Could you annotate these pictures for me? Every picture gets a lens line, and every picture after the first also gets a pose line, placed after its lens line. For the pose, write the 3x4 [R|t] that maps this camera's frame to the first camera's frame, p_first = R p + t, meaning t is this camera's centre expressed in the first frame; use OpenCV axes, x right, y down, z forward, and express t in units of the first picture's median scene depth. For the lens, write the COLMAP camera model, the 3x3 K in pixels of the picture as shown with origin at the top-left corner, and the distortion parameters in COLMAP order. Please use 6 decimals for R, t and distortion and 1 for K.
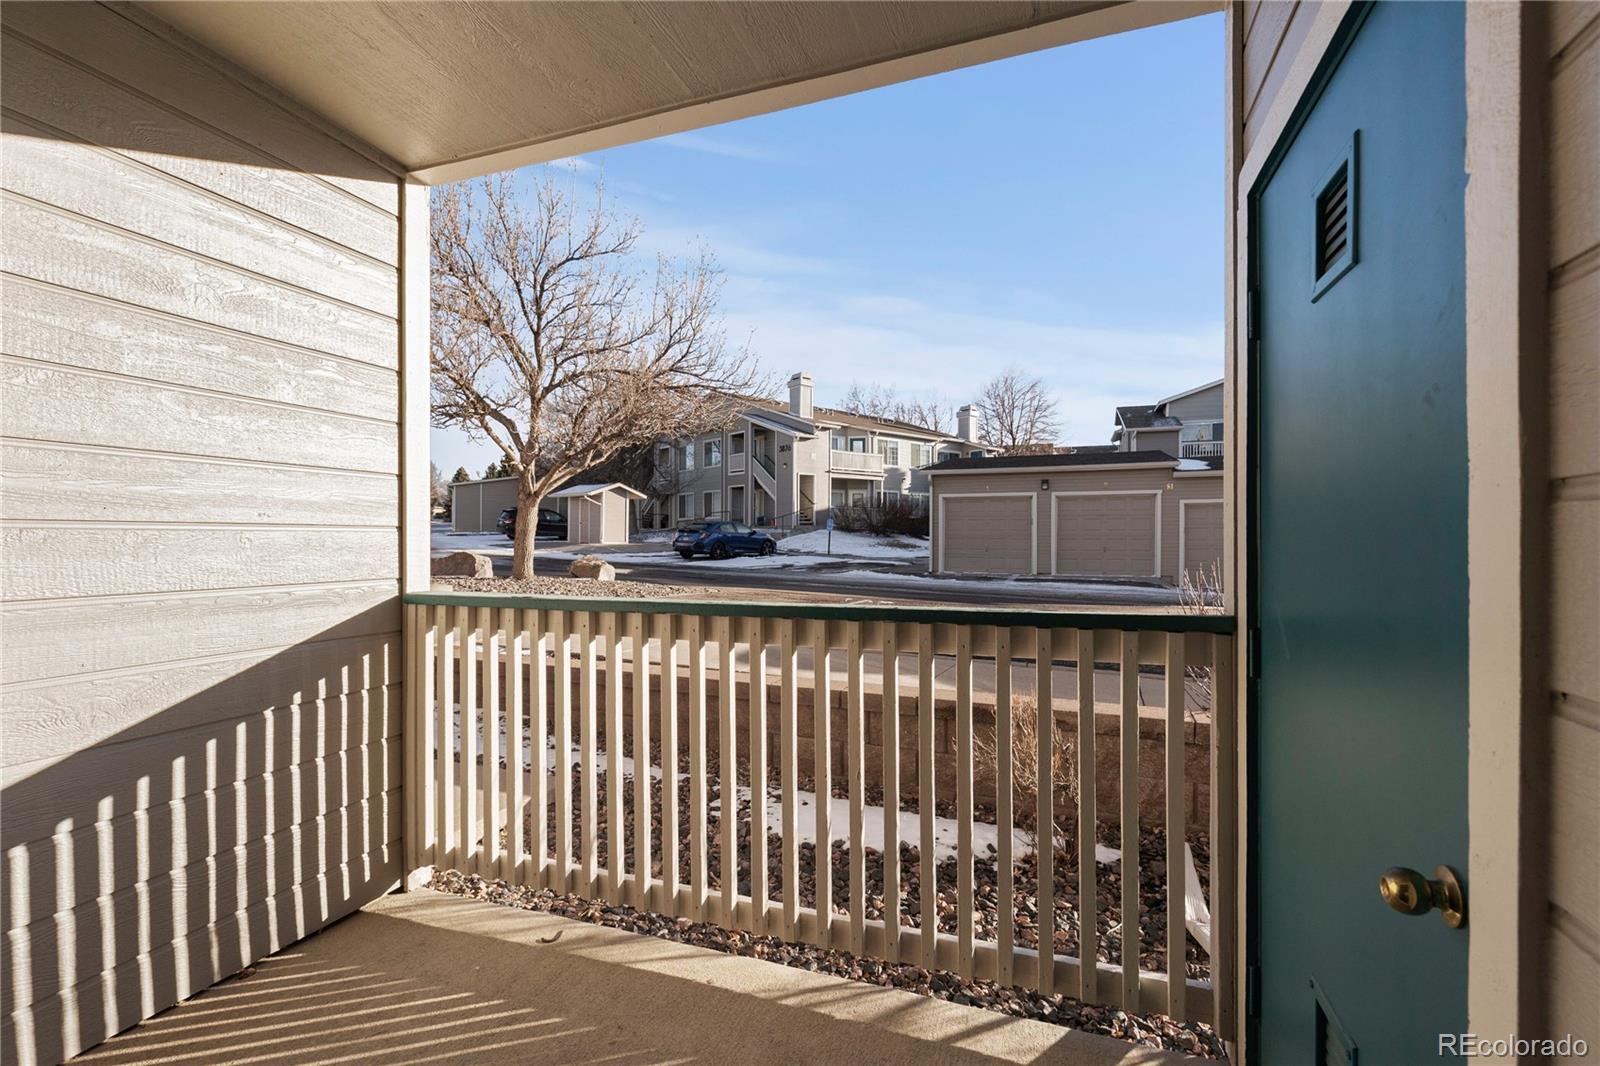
lens RADIAL K [[722.9, 0, 789.7], [0, 722.9, 542.7], [0, 0, 1]] dist [0.002944, -0.000287]
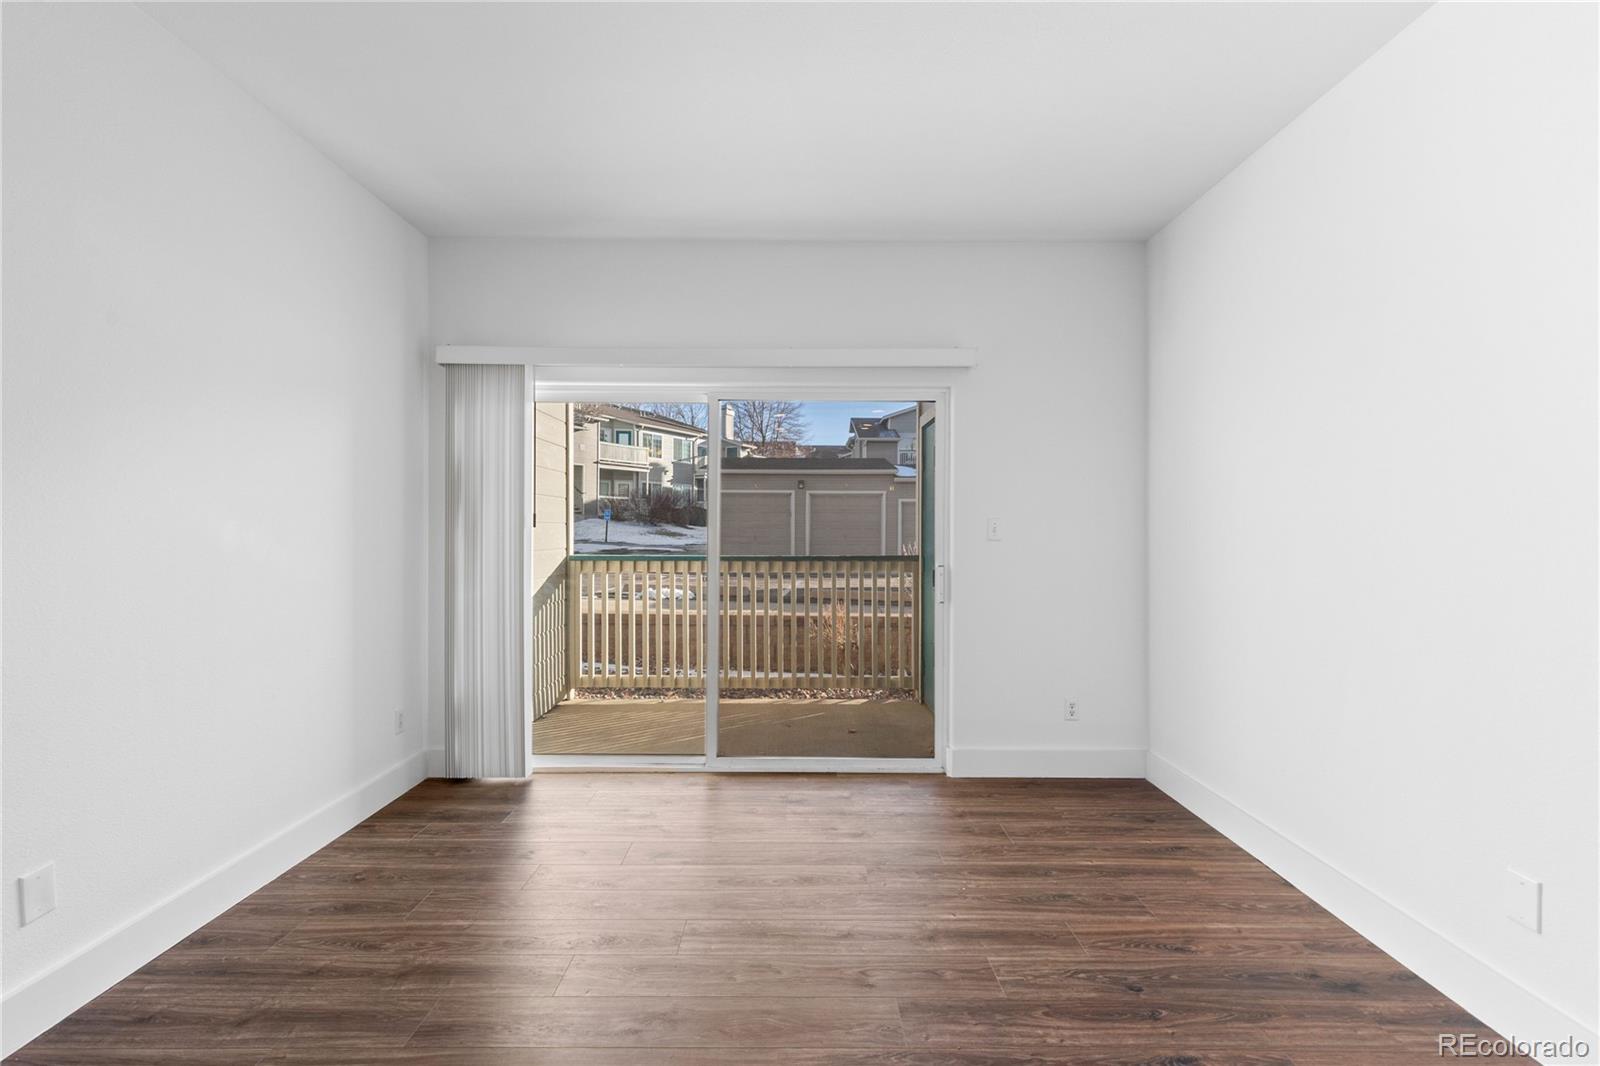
lens RADIAL K [[722.9, 0, 811.0], [0, 722.9, 523.5], [0, 0, 1]] dist [0.002944, -0.000287]
pose [[0.930264, 0.006090, 0.366841, -0.044126], [-0.001900, 0.999929, -0.011784, 0.000255], [-0.366886, 0.010265, 0.930209, -0.079486]]
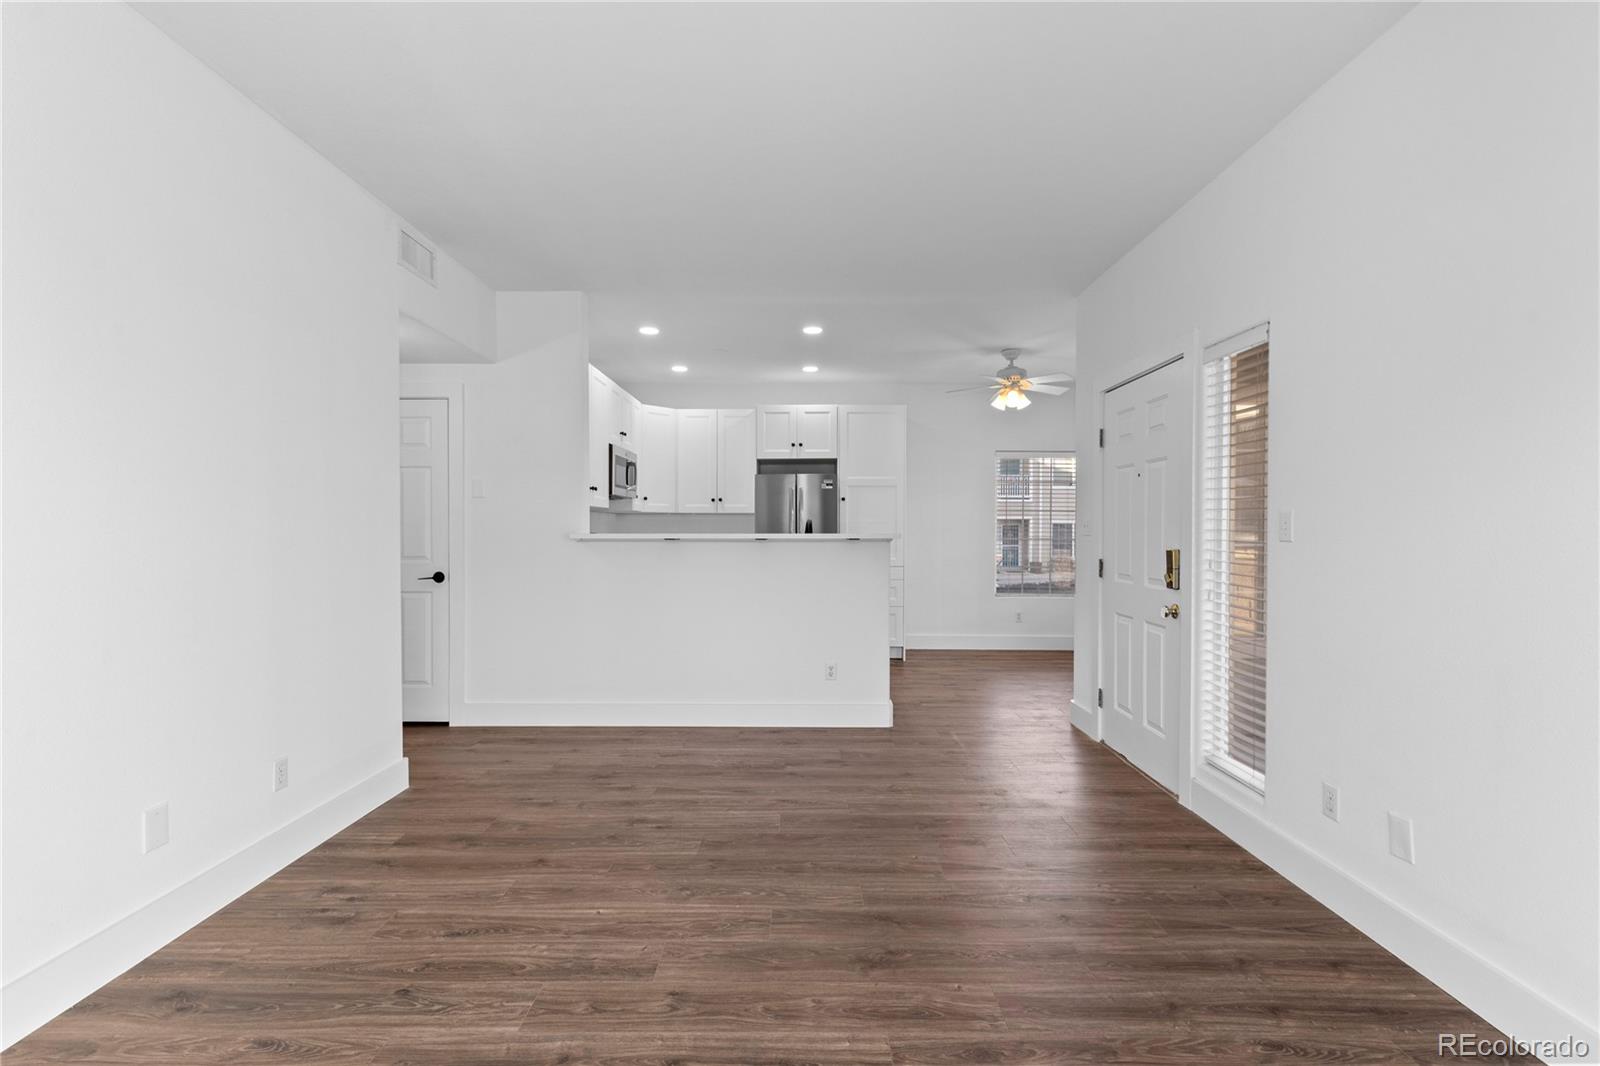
lens RADIAL K [[722.9, 0, 794.3], [0, 722.9, 533.1], [0, 0, 1]] dist [0.002944, -0.000287]
pose [[-0.940250, 0.002004, -0.340479, -0.012934], [-0.001066, 0.999960, 0.008829, 0.000301], [0.340483, 0.008664, -0.940211, 0.014142]]
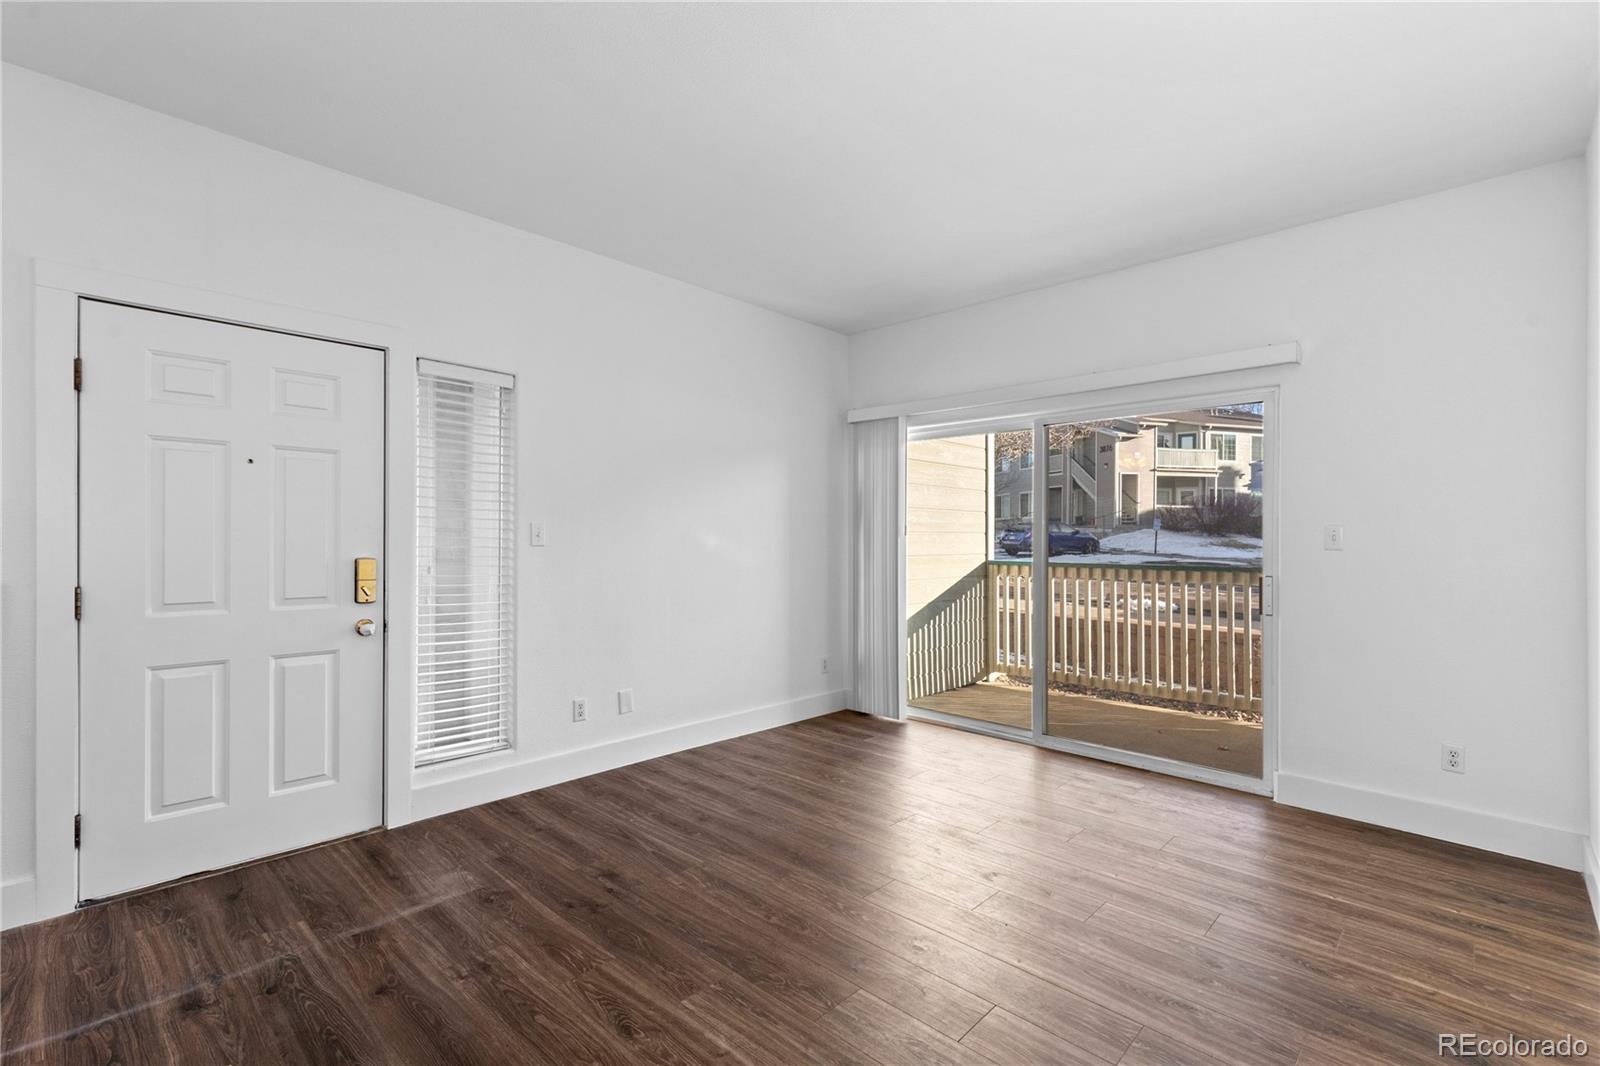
lens RADIAL K [[722.9, 0, 805.4], [0, 722.9, 540.9], [0, 0, 1]] dist [0.002944, -0.000287]
pose [[0.925344, 0.007209, -0.379061, -0.012315], [-0.007387, 0.999972, 0.000984, 0.000588], [0.379057, 0.001890, 0.925371, -0.101808]]
